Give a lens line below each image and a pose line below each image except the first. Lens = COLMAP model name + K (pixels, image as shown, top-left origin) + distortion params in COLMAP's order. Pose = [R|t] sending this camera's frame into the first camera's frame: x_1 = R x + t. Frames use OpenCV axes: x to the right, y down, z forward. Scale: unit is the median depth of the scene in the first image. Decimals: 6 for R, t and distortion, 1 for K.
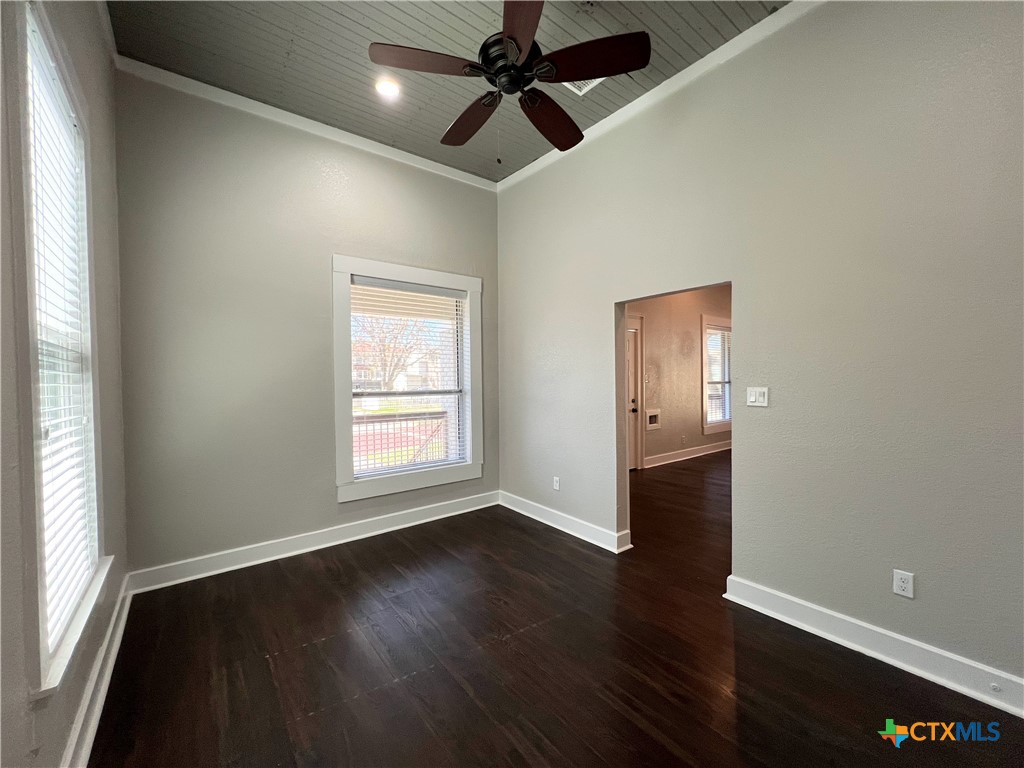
lens RADIAL K [[408.7, 0, 514.3], [0, 408.7, 383.7], [0, 0, 1]] dist [-0.000718, 0.000384]
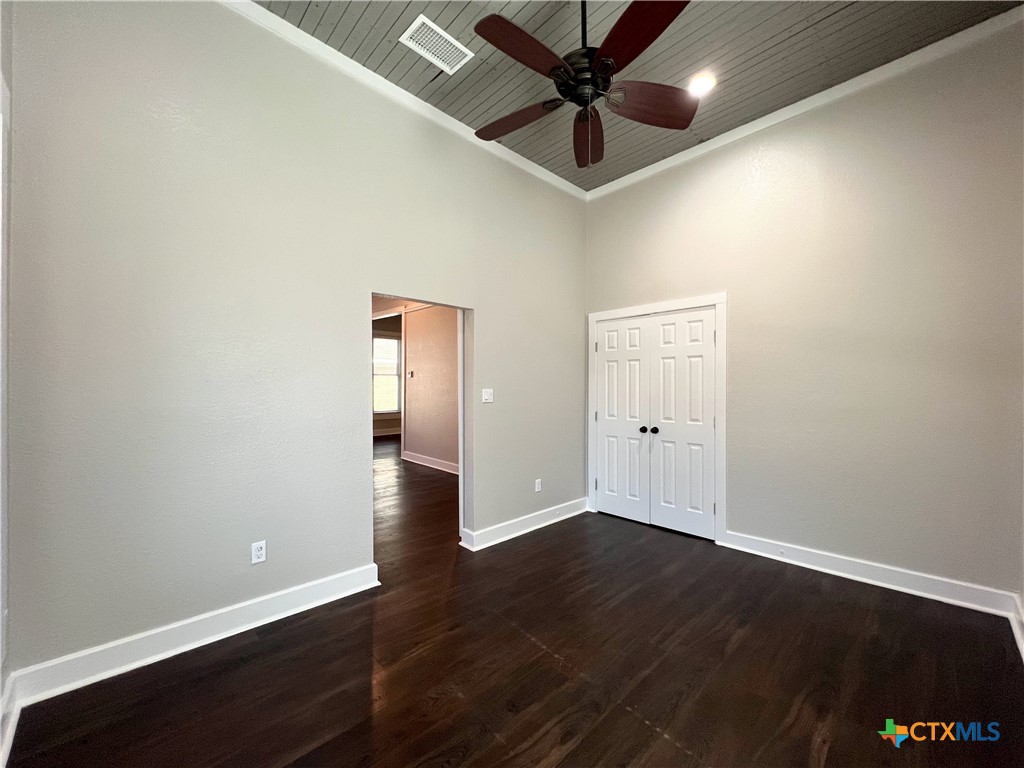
lens RADIAL K [[408.7, 0, 513.2], [0, 408.7, 380.8], [0, 0, 1]] dist [-0.000718, 0.000384]
pose [[-0.081241, 0.001516, 0.996693, -0.636619], [0.004511, 0.999989, -0.001153, -0.013879], [-0.996684, 0.004402, -0.081247, 0.785418]]
